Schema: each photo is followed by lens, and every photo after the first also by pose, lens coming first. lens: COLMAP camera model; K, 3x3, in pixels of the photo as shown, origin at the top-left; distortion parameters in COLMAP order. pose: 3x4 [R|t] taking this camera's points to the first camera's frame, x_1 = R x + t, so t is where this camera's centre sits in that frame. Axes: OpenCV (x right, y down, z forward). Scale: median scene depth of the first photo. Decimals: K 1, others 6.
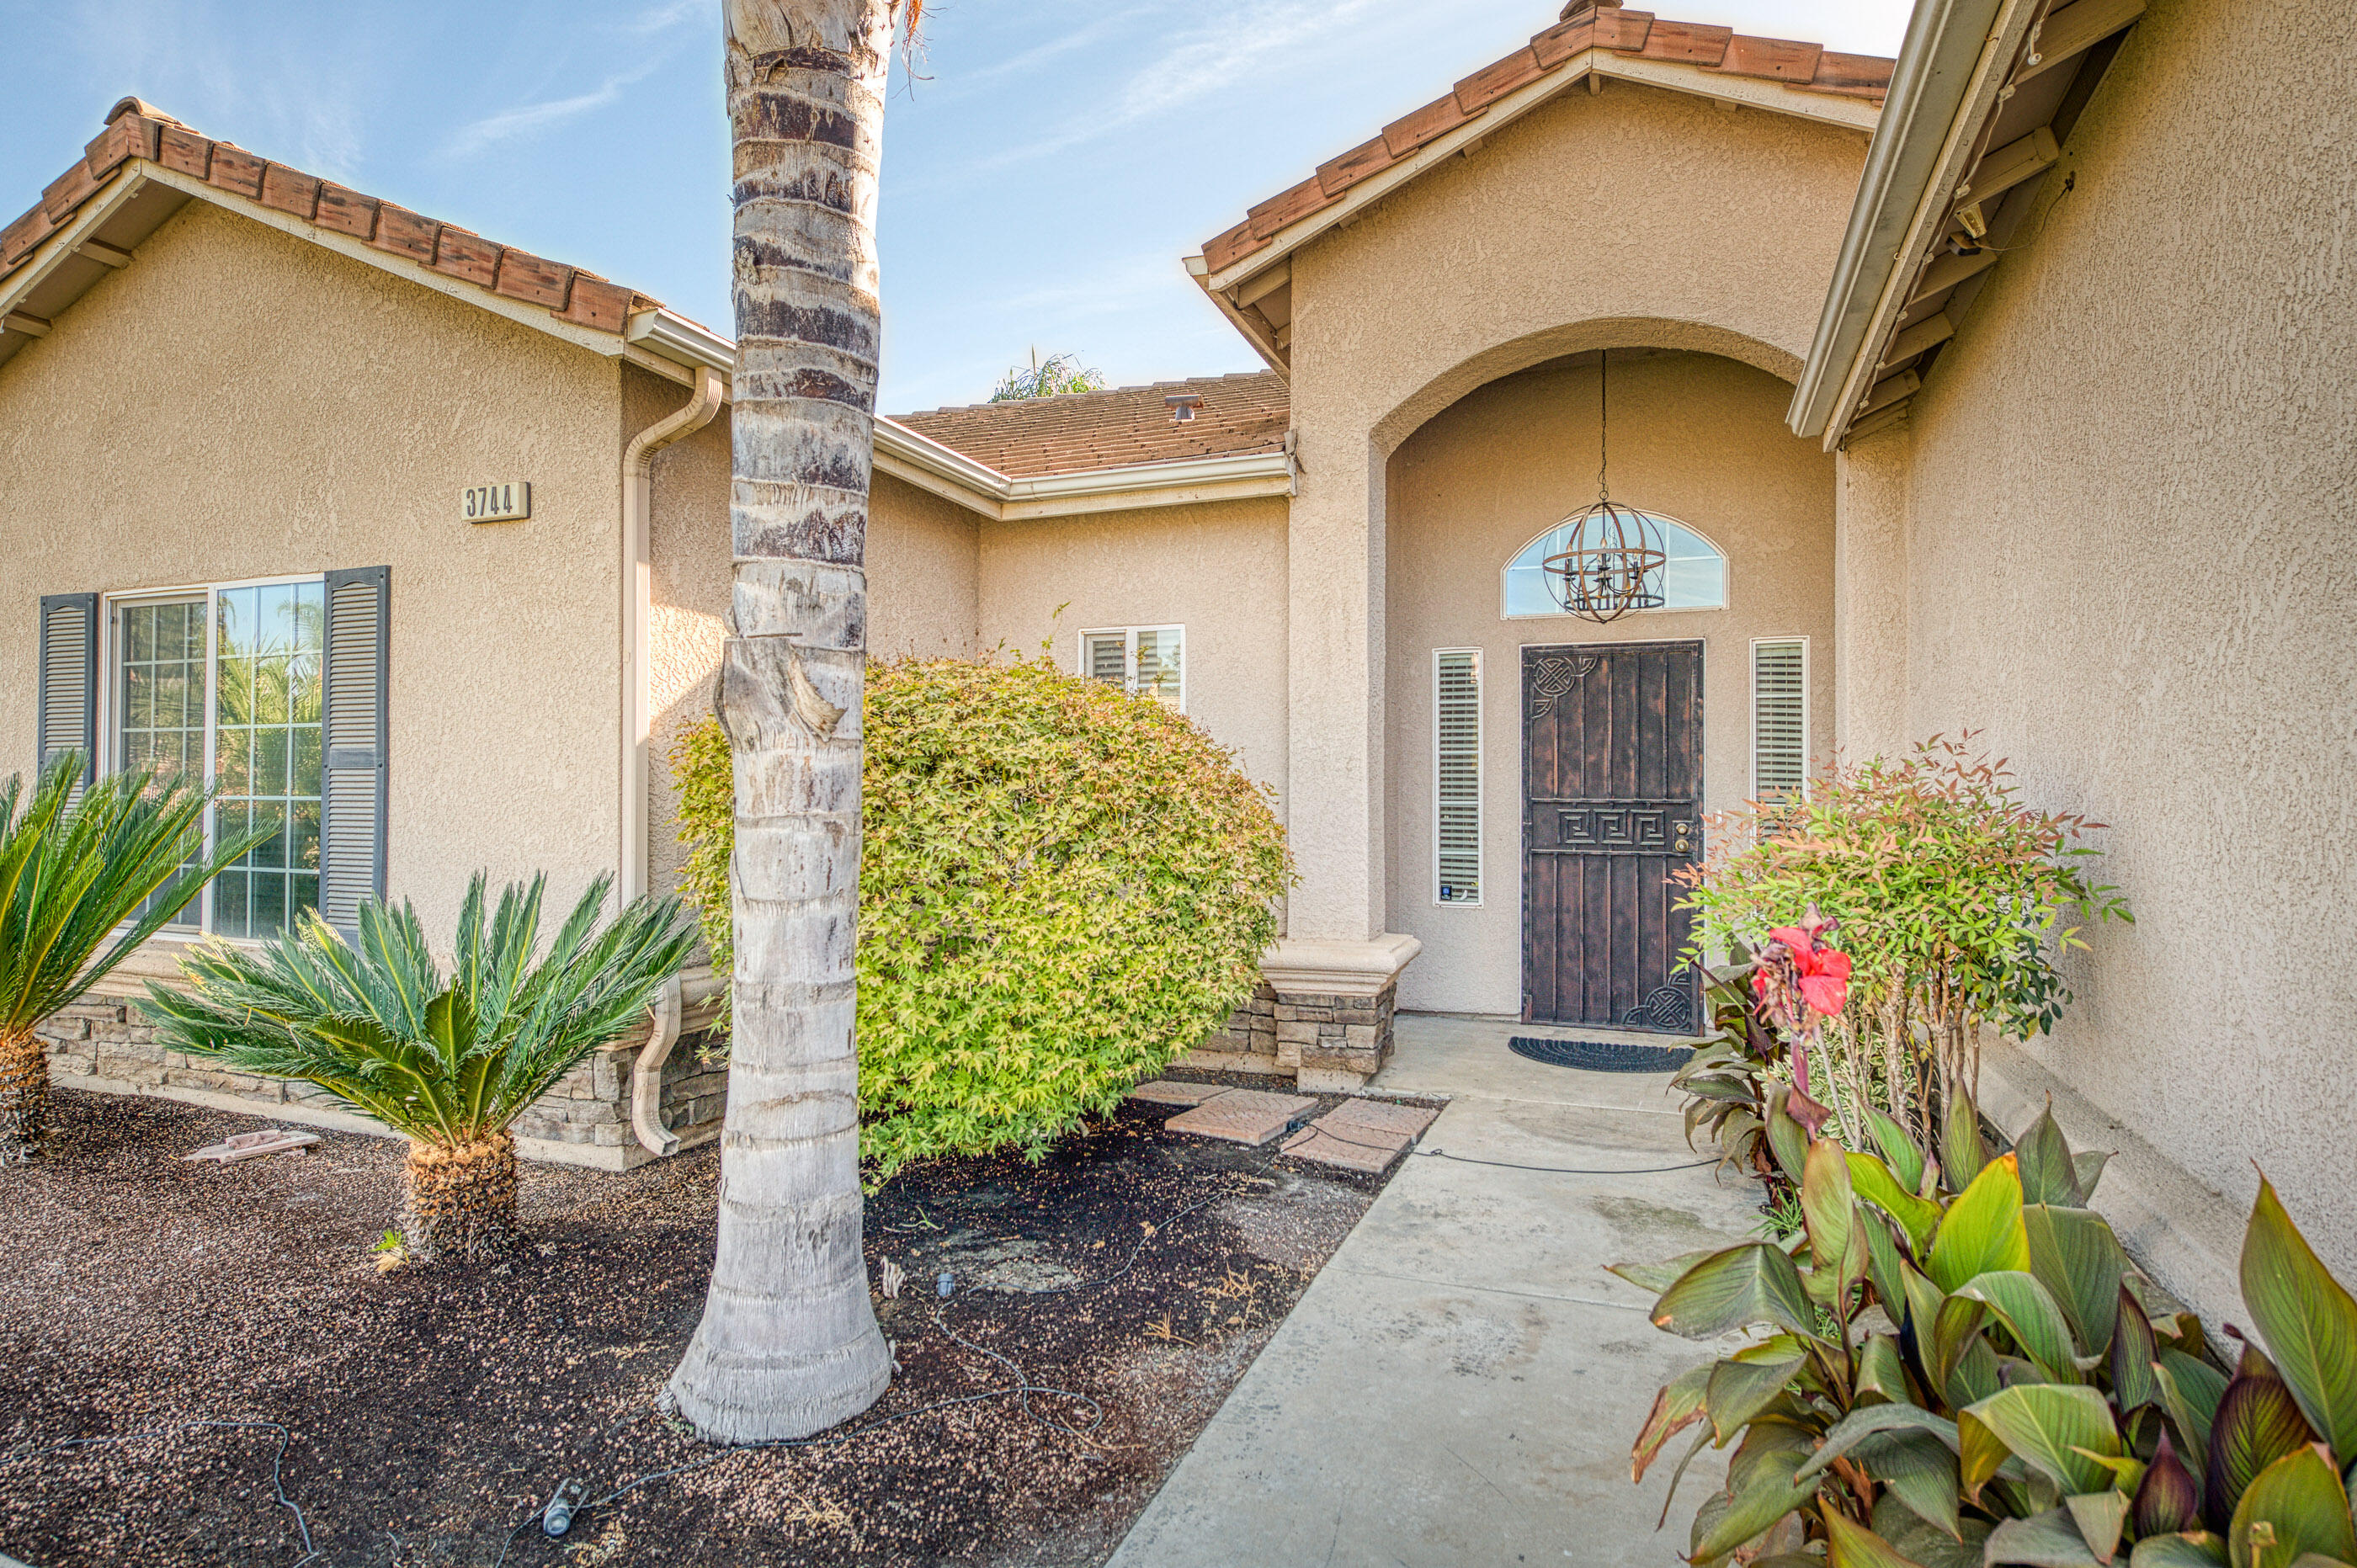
lens RADIAL K [[1252.1, 0, 1178.5], [0, 1252.1, 784.0], [0, 0, 1]] dist [-0.000190, -0.000269]
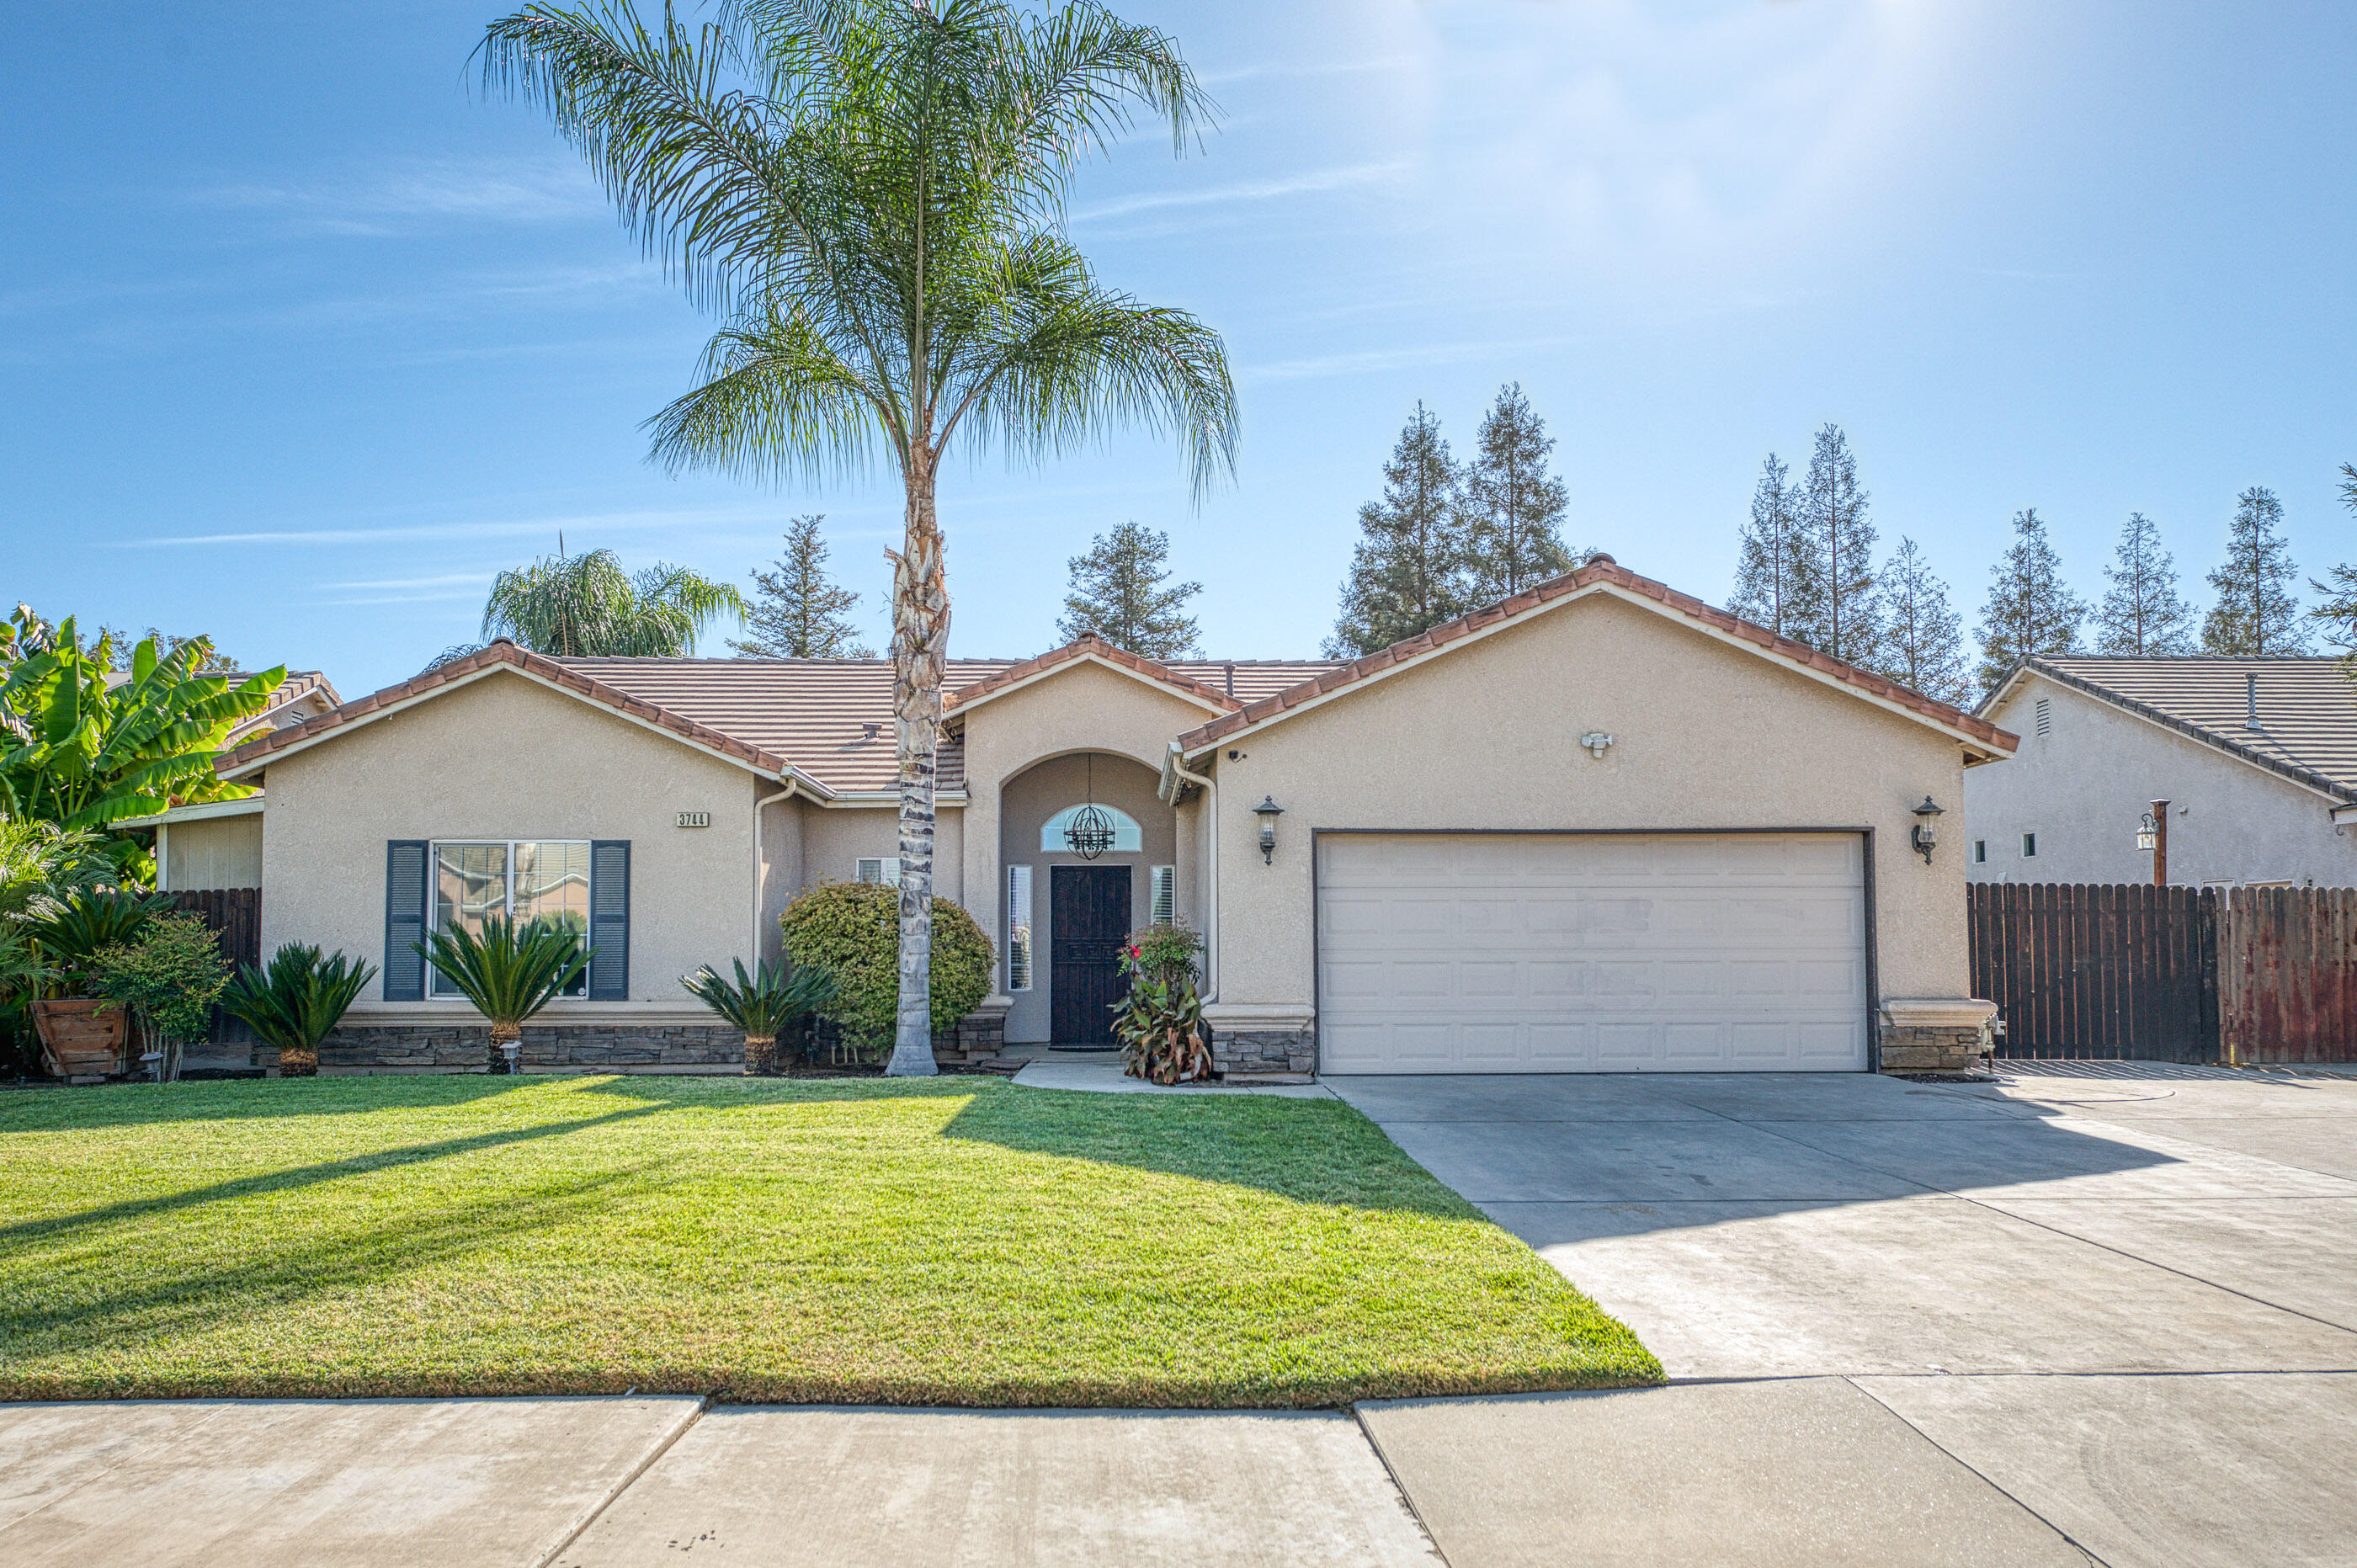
lens RADIAL K [[1664.7, 0, 1220.1], [0, 1664.7, 879.8], [0, 0, 1]] dist [-0.000482, 0.002052]
pose [[0.907993, 0.011714, 0.418821, -1.029919], [0.005955, 0.999147, -0.040856, 0.047791], [-0.418942, 0.039591, 0.907149, -2.664126]]
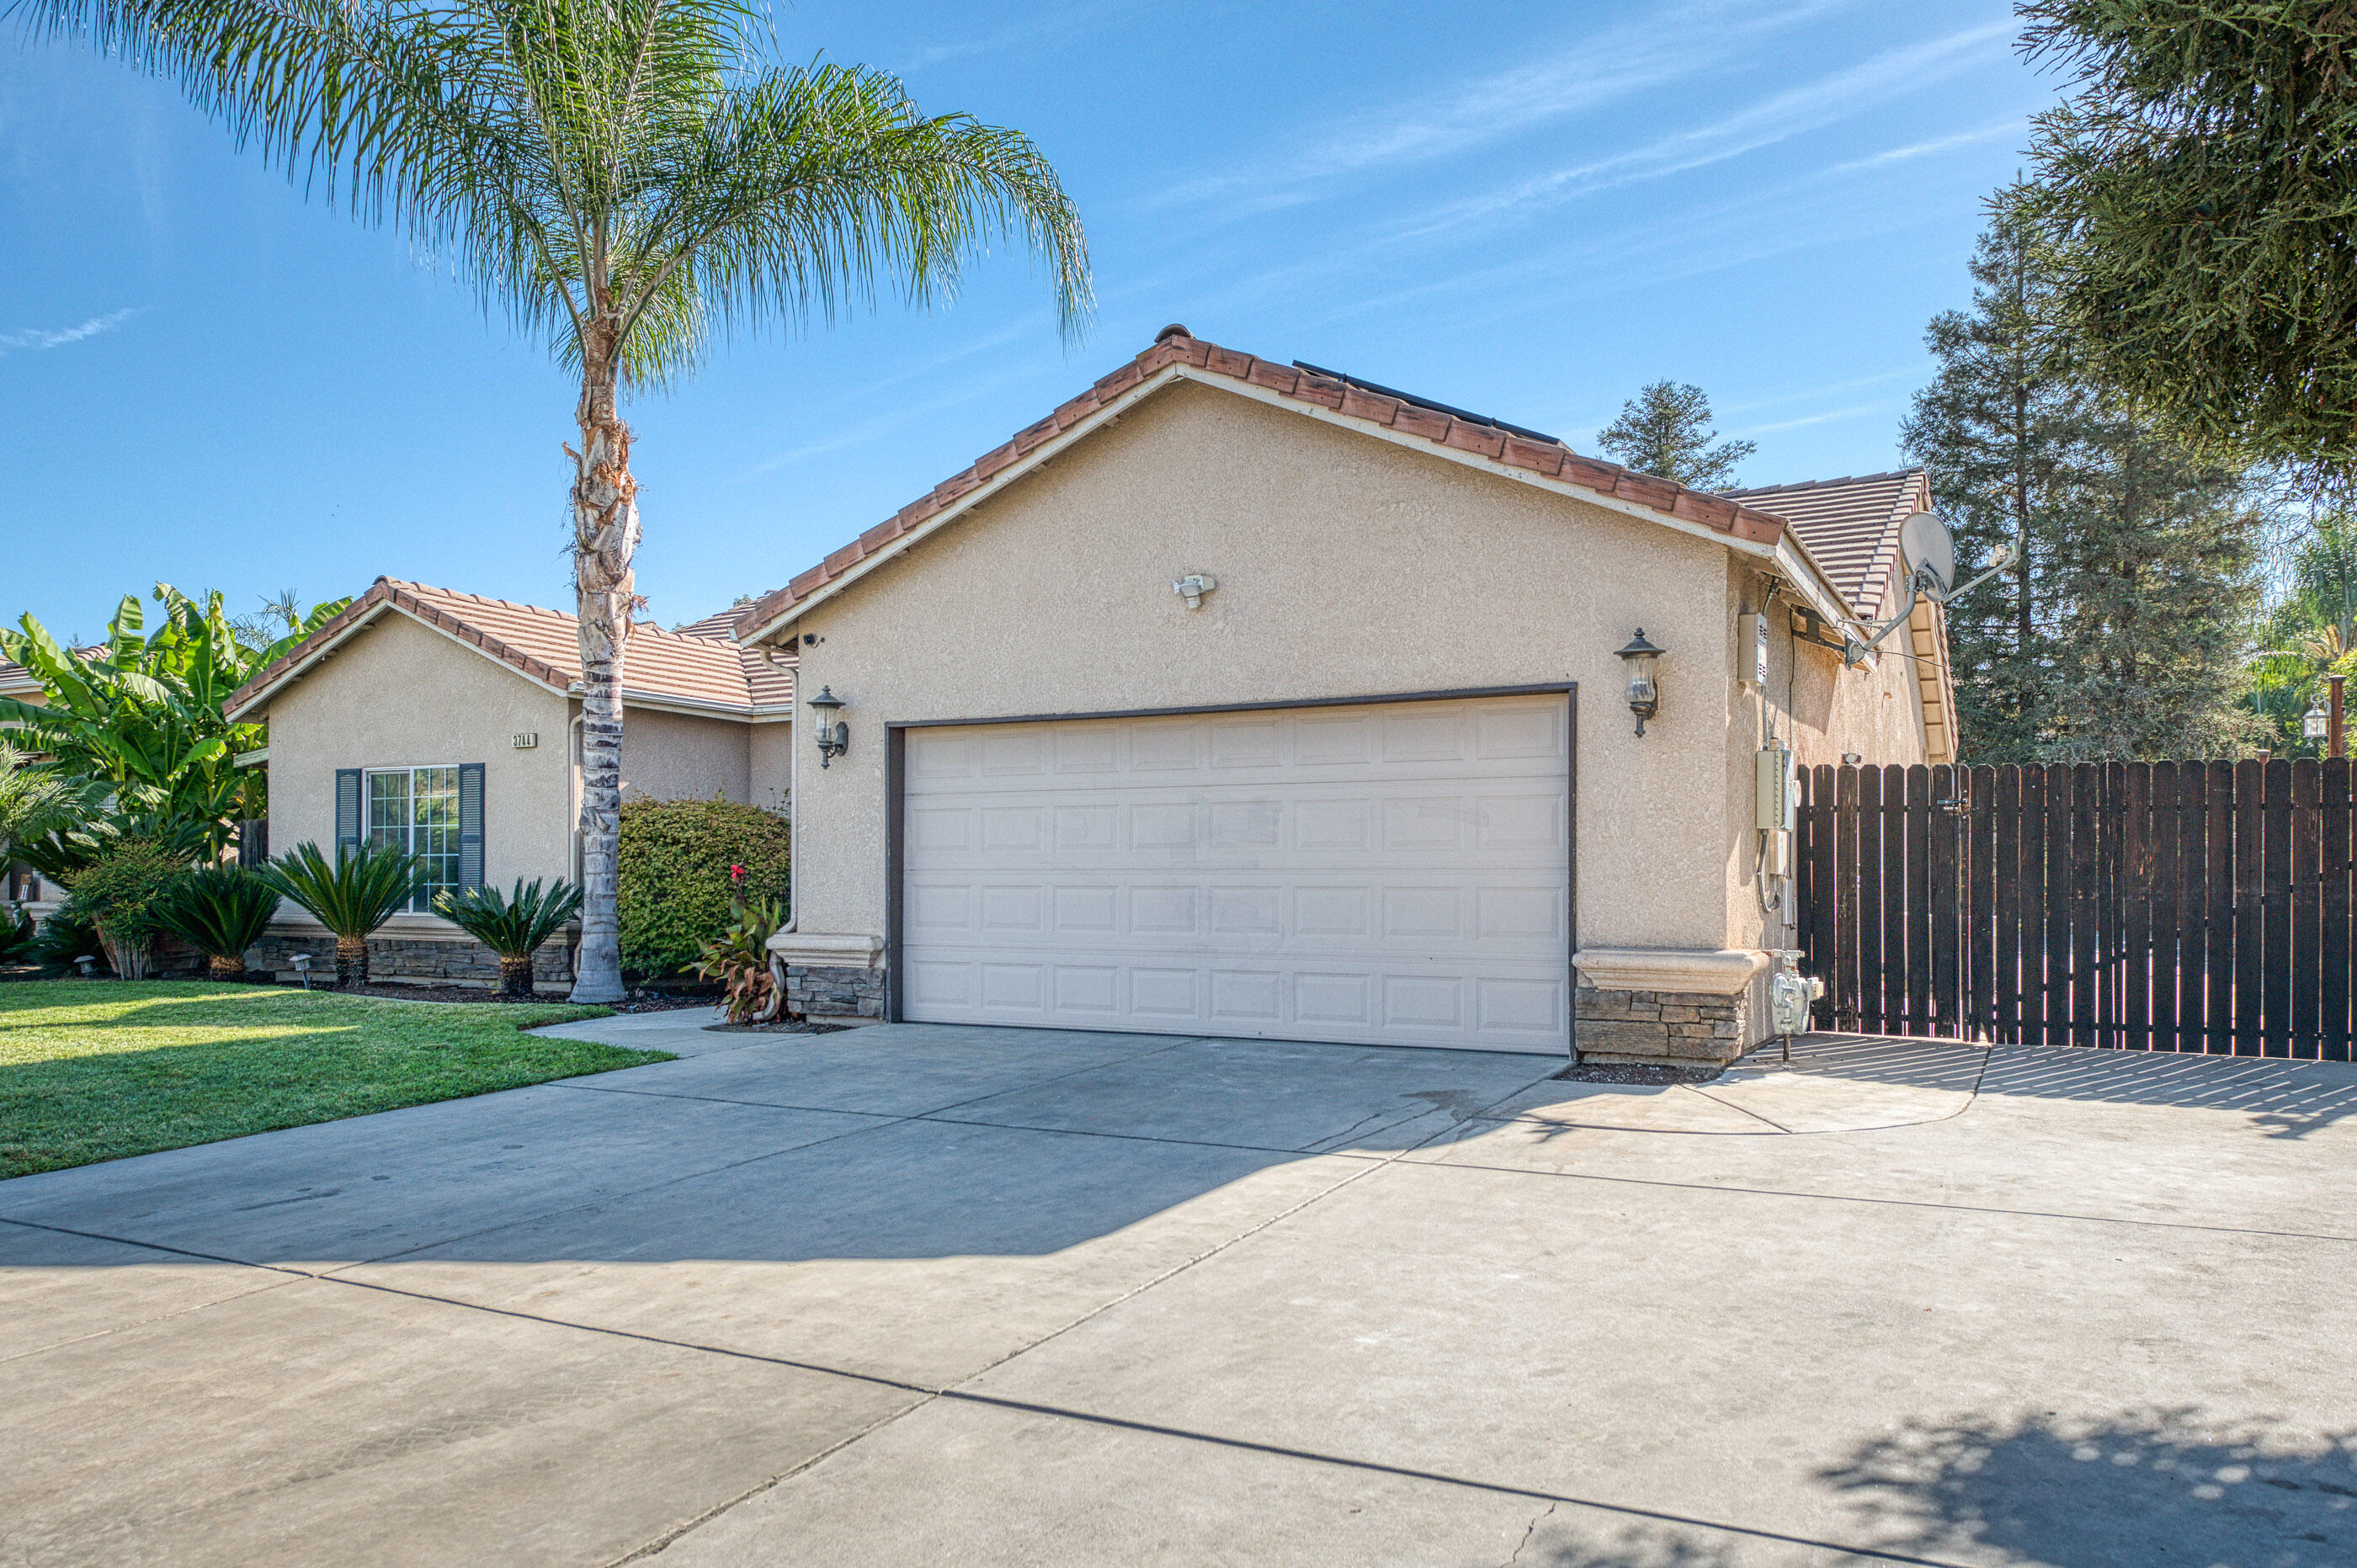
lens RADIAL K [[1654.2, 0, 1213.2], [0, 1654.2, 876.7], [0, 0, 1]] dist [-0.002379, 0.001790]
pose [[0.995040, -0.005306, -0.099338, 1.276055], [0.005797, 0.999972, 0.004649, 0.053799], [0.099310, -0.005202, 0.995043, -2.384199]]
